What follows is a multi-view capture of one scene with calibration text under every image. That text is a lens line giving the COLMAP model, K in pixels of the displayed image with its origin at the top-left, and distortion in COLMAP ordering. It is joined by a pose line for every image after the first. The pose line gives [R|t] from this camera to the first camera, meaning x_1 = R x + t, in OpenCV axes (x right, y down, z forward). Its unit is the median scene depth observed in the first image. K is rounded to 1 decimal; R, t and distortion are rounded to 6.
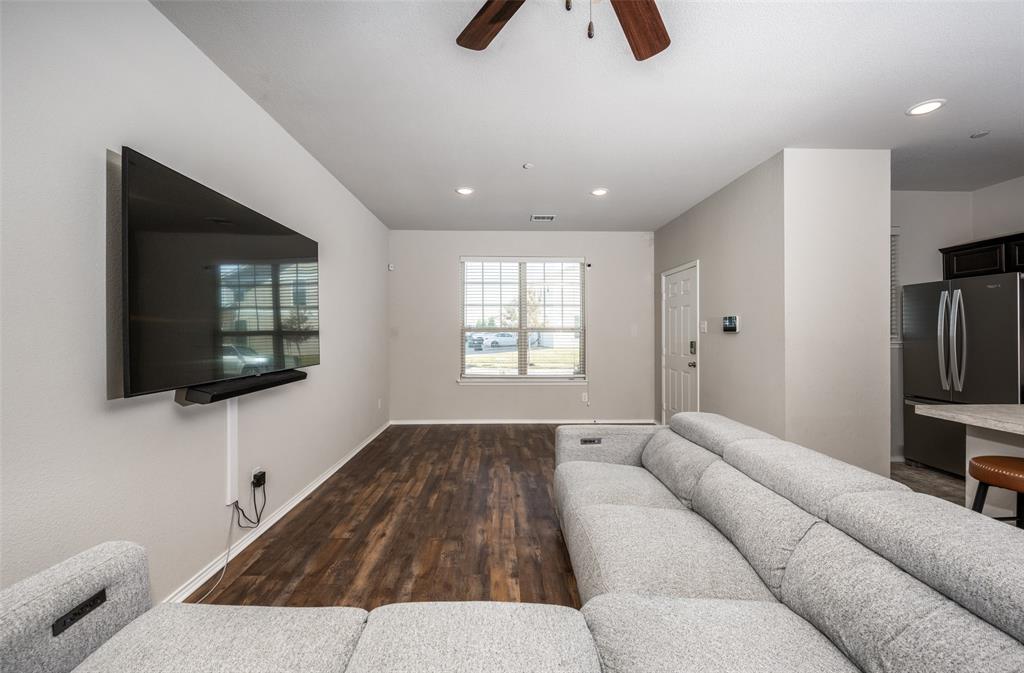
lens RADIAL K [[410.1, 0, 508.5], [0, 410.1, 330.6], [0, 0, 1]] dist [-0.003042, -0.001198]
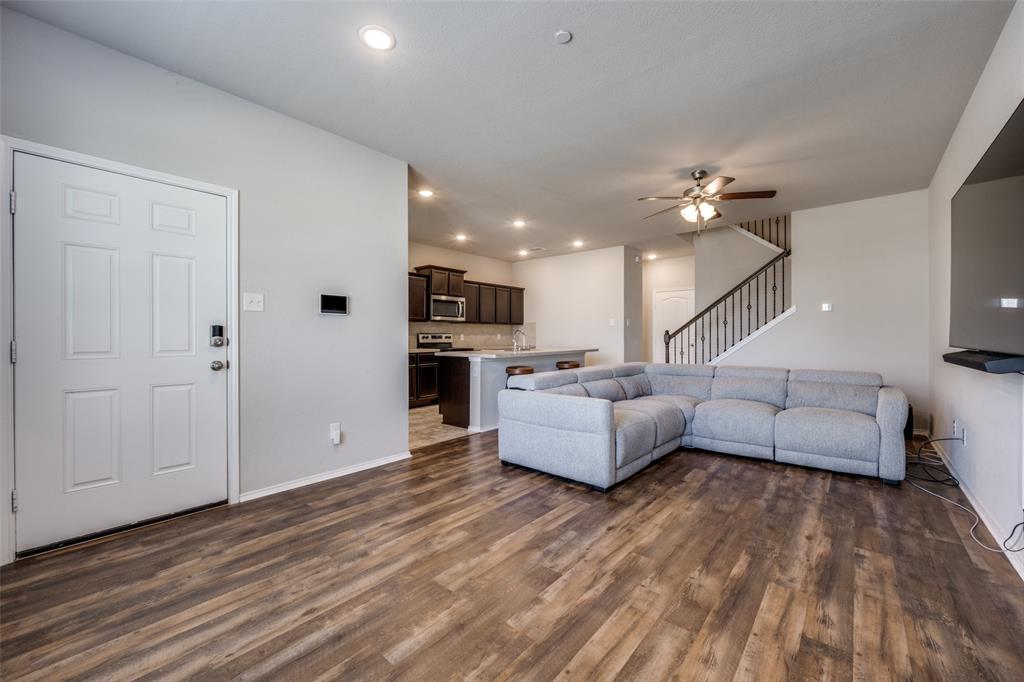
lens RADIAL K [[419.4, 0, 496.5], [0, 419.4, 327.1], [0, 0, 1]] dist [-0.017355, 0.002834]
pose [[-0.735458, 0.016874, 0.677360, -0.339200], [-0.003091, 0.999596, -0.028257, 0.064613], [-0.677563, -0.022875, -0.735109, 1.695224]]
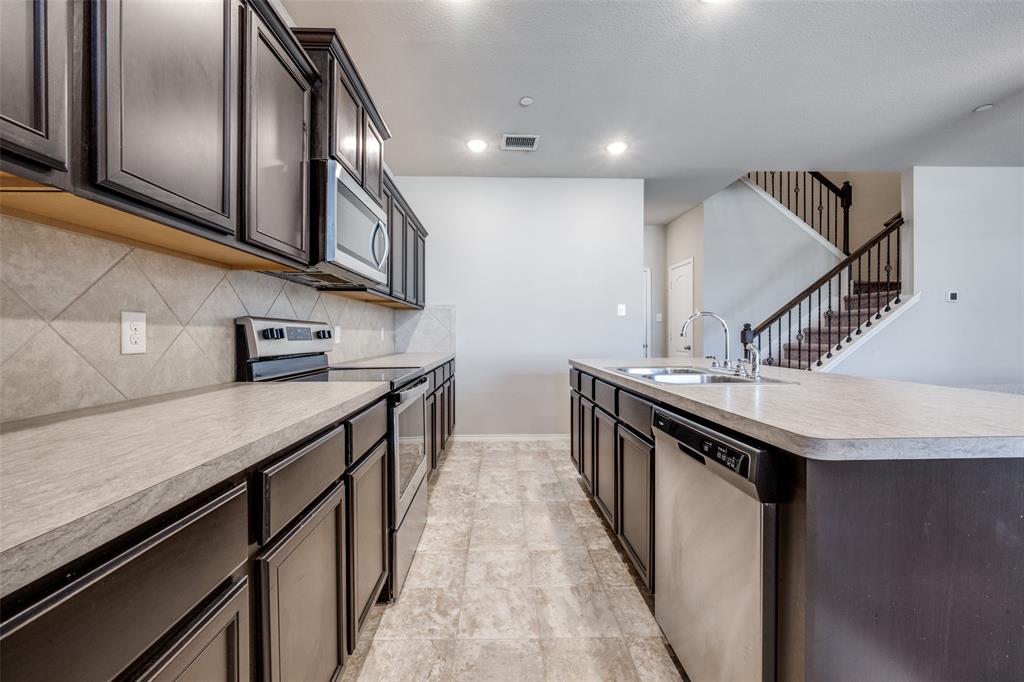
lens RADIAL K [[419.4, 0, 509.6], [0, 419.4, 335.1], [0, 0, 1]] dist [-0.017355, 0.002834]
pose [[-0.999883, -0.001061, -0.015275, 1.119378], [-0.000983, 0.999986, -0.005139, 0.060293], [0.015280, -0.005124, -0.999870, 0.881581]]
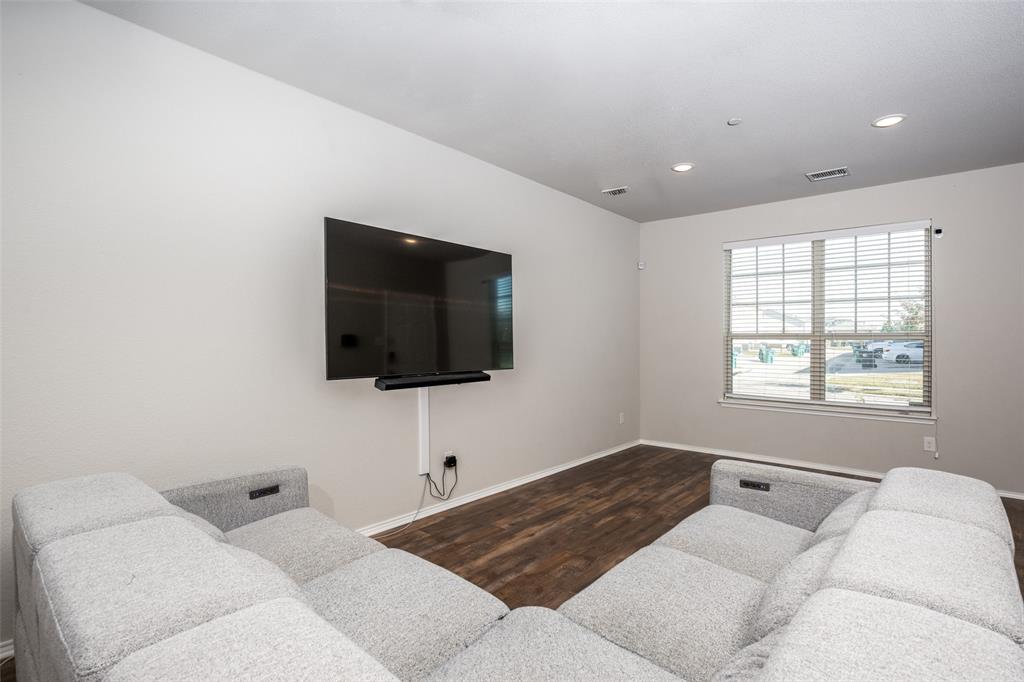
lens RADIAL K [[493.4, 0, 506.8], [0, 493.4, 345.5], [0, 0, 1]] dist [-0.011268, 0.001682]
pose [[0.742074, 0.009507, -0.670250, 0.382477], [0.000176, 0.999897, 0.014378, 0.003213], [0.670318, -0.010788, 0.741996, 0.035411]]
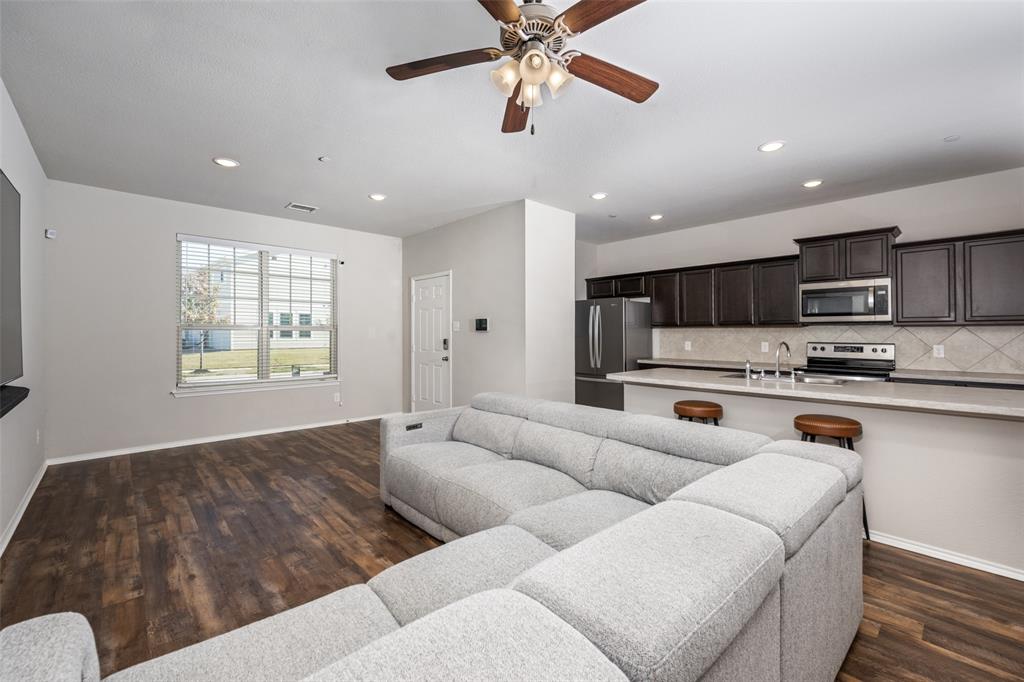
lens RADIAL K [[419.4, 0, 508.0], [0, 419.4, 333.4], [0, 0, 1]] dist [-0.017355, 0.002834]
pose [[0.750656, -0.000209, 0.660693, -0.304569], [-0.005498, 0.999963, 0.006563, 0.001833], [-0.660670, -0.008559, 0.750628, -0.029153]]
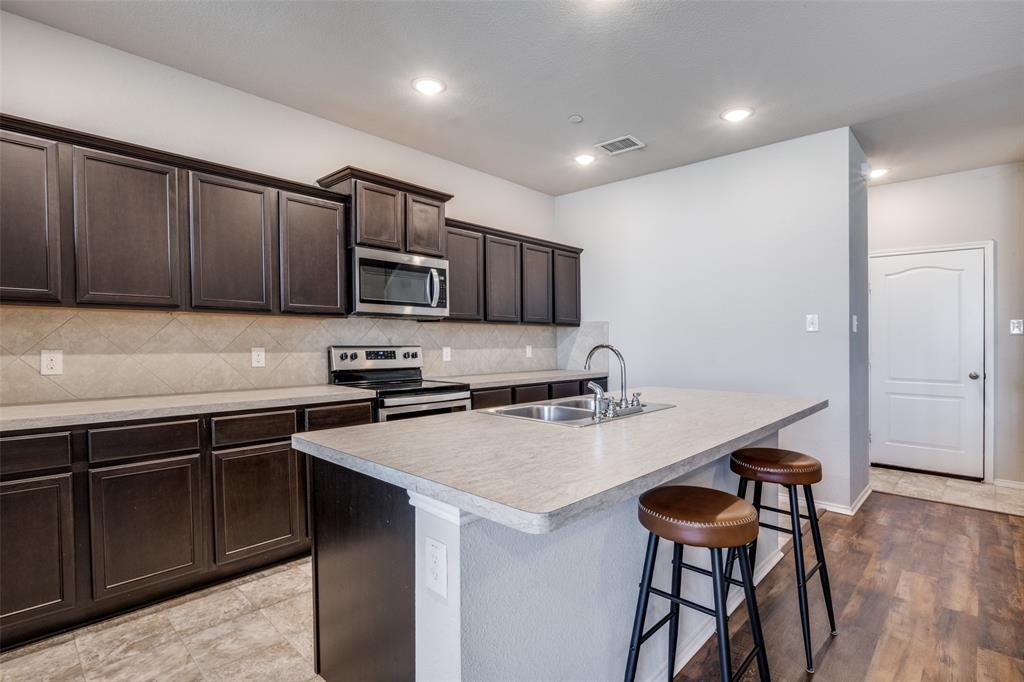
lens RADIAL K [[493.4, 0, 489.4], [0, 493.4, 354.2], [0, 0, 1]] dist [-0.011268, 0.001682]
pose [[-0.694812, -0.023804, 0.718797, 0.466030], [-0.008835, 0.999659, 0.024565, 0.024307], [-0.719137, 0.010718, -0.694786, 0.844028]]
